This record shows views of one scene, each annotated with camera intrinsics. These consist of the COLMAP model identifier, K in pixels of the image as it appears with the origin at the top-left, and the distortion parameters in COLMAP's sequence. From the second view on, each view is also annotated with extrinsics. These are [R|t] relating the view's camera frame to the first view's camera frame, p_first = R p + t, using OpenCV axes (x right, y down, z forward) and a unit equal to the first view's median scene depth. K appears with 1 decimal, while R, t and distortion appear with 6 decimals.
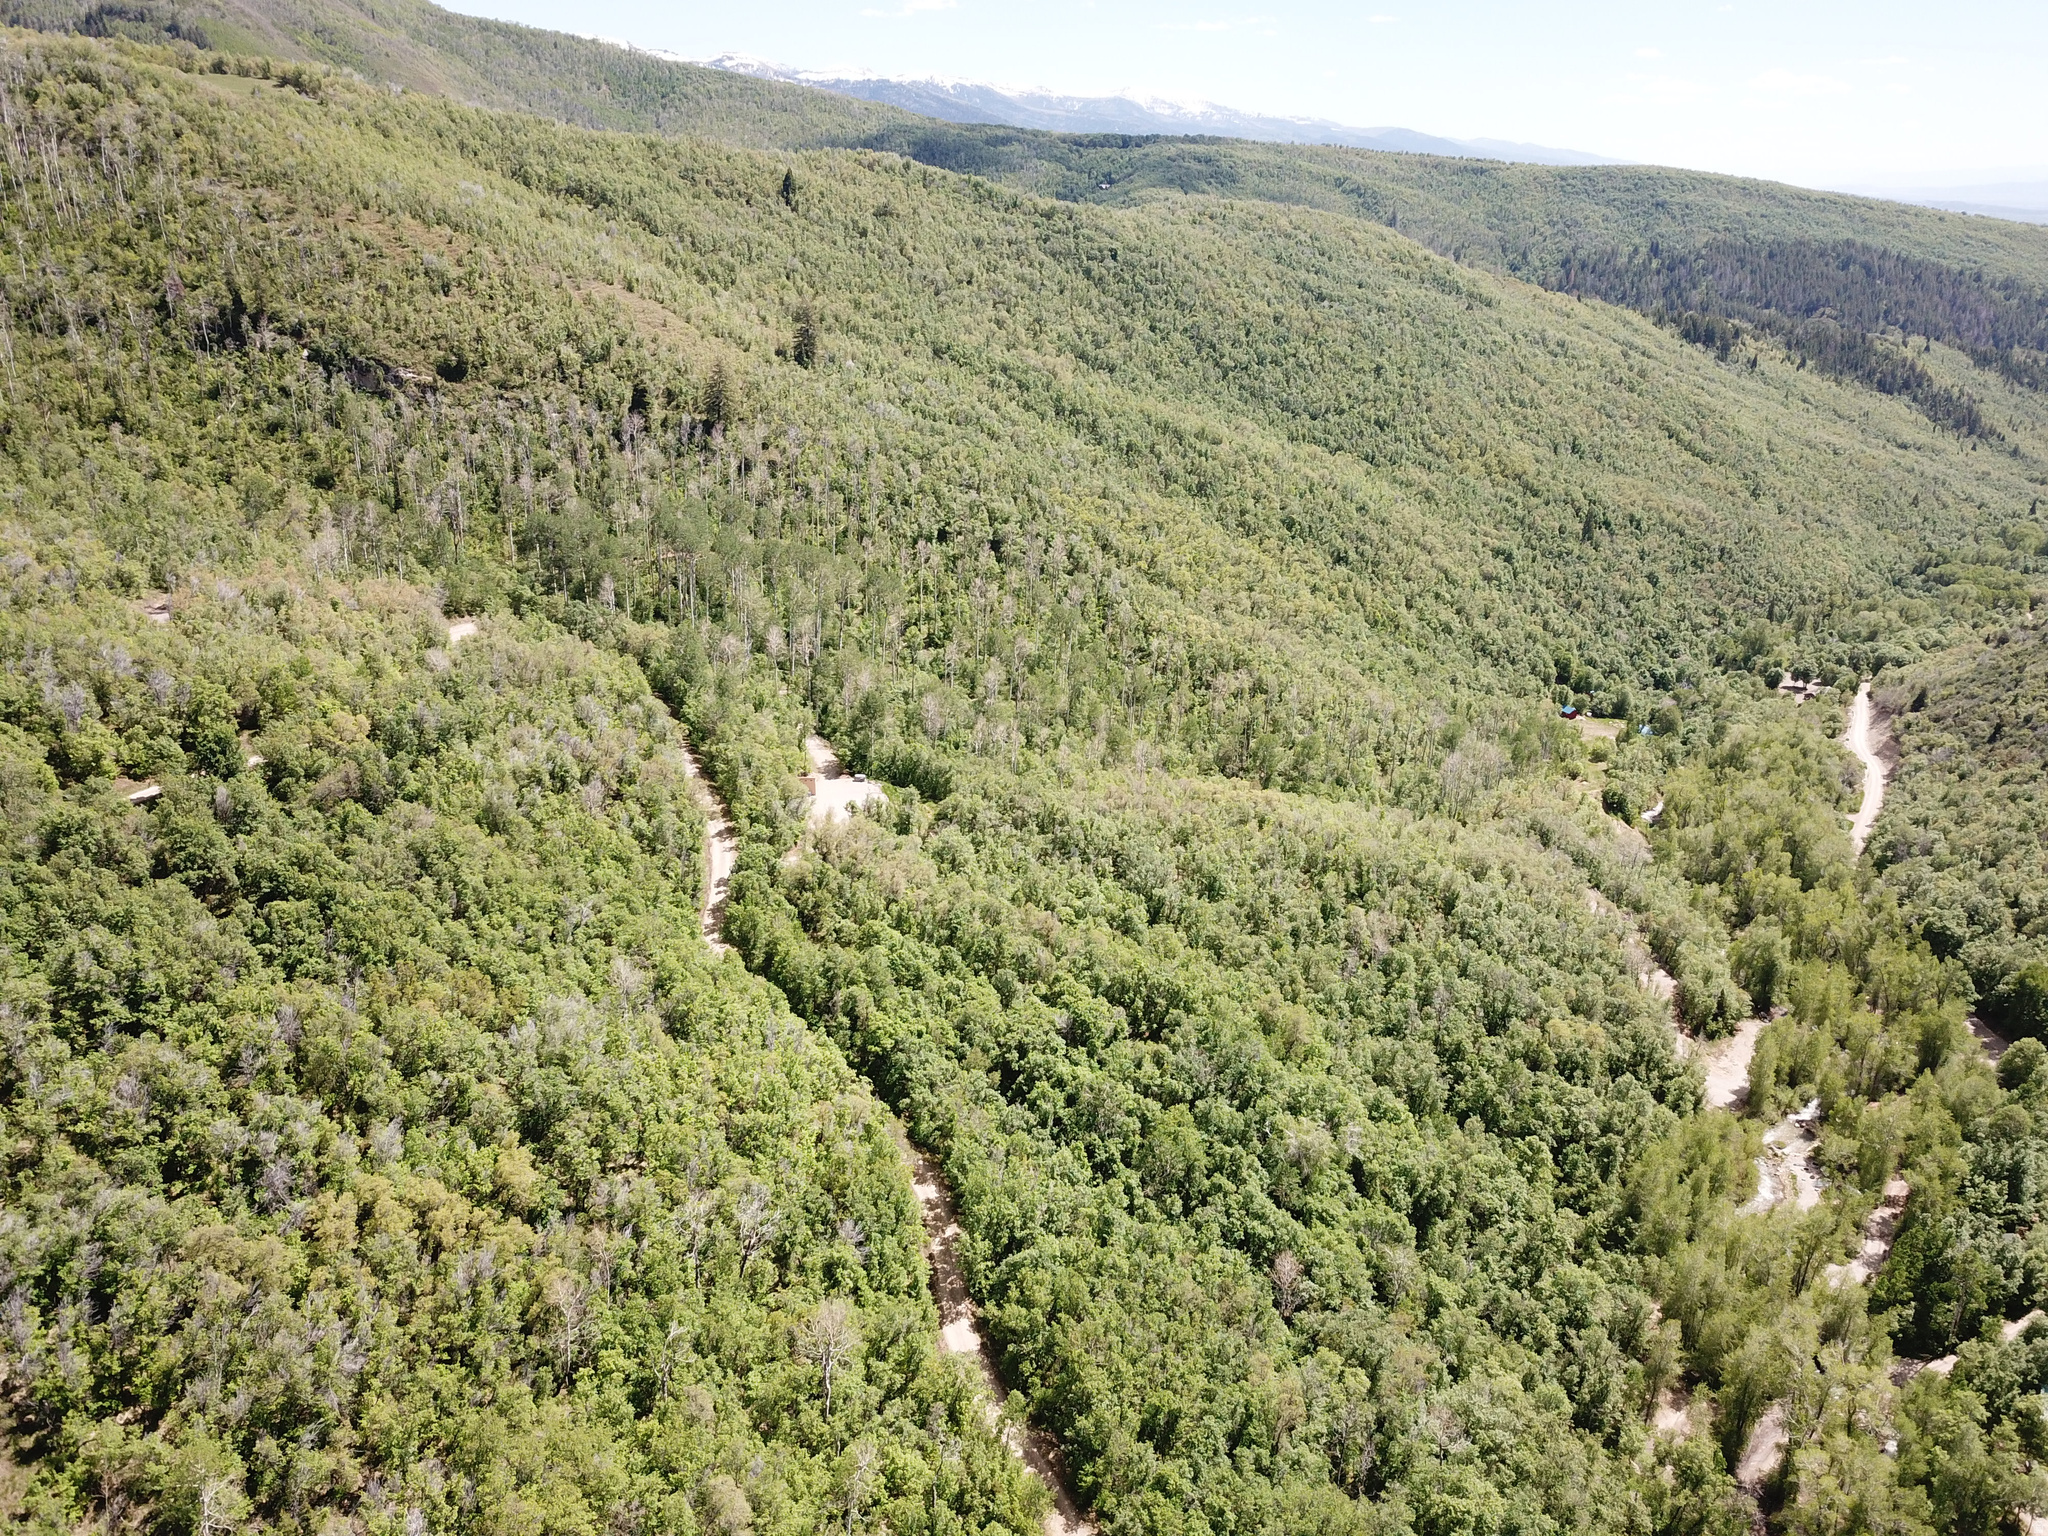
lens RADIAL K [[1548.2, 0, 1021.3], [0, 1548.2, 763.5], [0, 0, 1]] dist [0.009773, -0.004171]
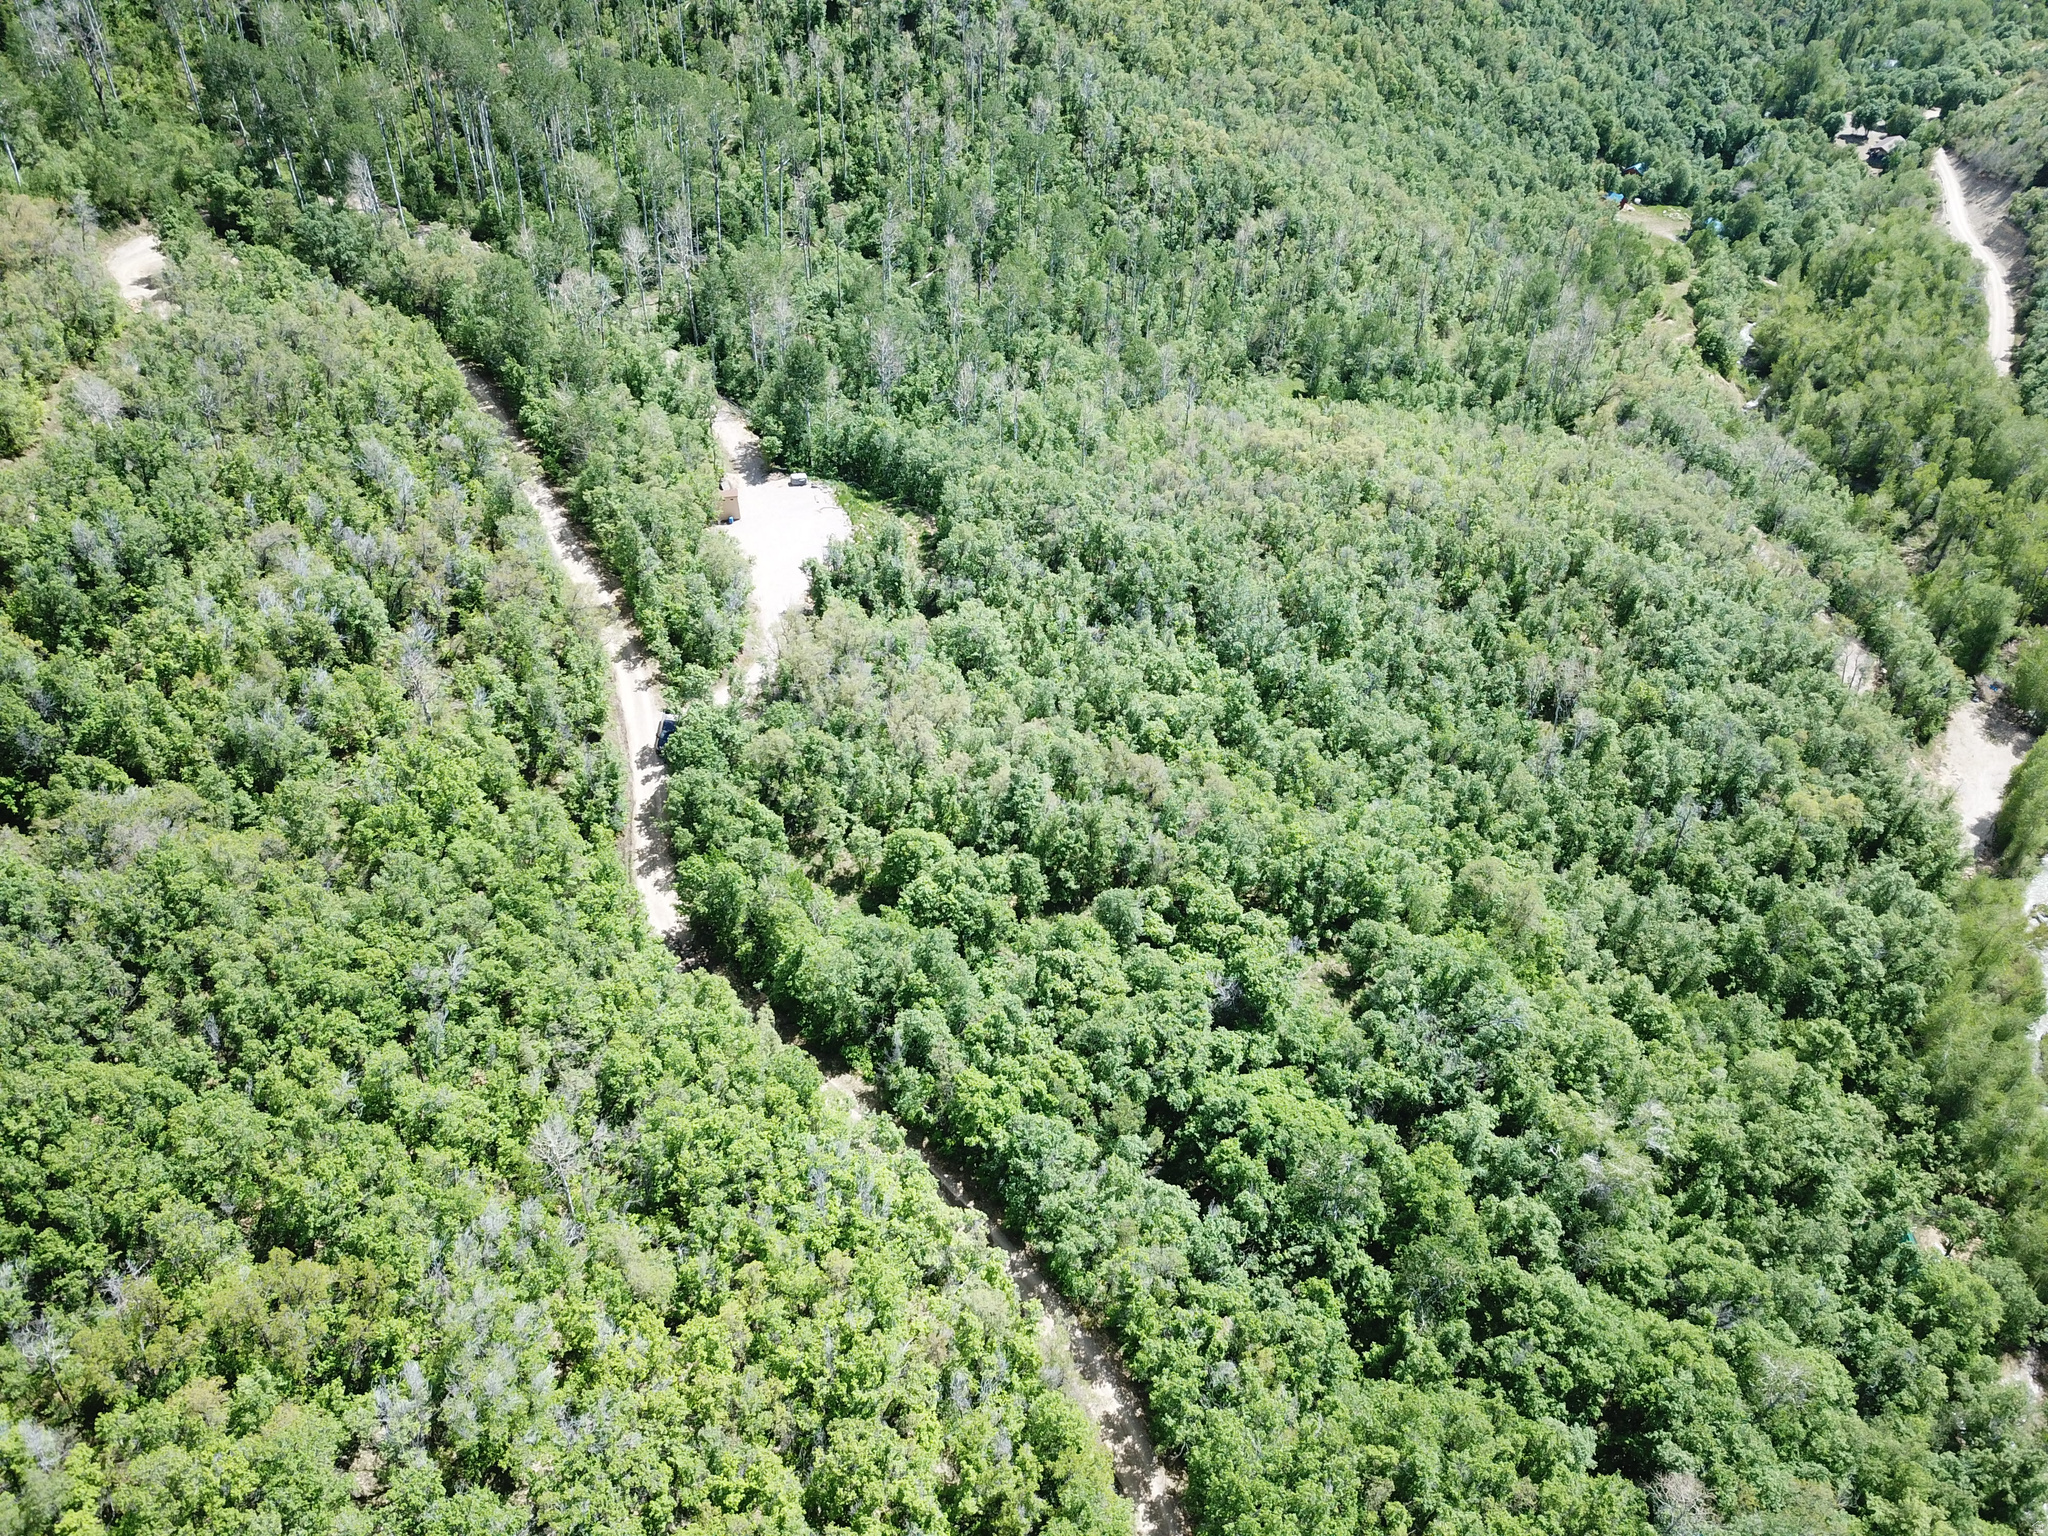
lens RADIAL K [[1548.2, 0, 1027.4], [0, 1548.2, 772.1], [0, 0, 1]] dist [0.009773, -0.004171]
pose [[0.992591, -0.085593, 0.086235, -0.077592], [0.047948, 0.928081, 0.369280, -0.122998], [-0.111641, -0.362409, 0.925309, 0.322219]]
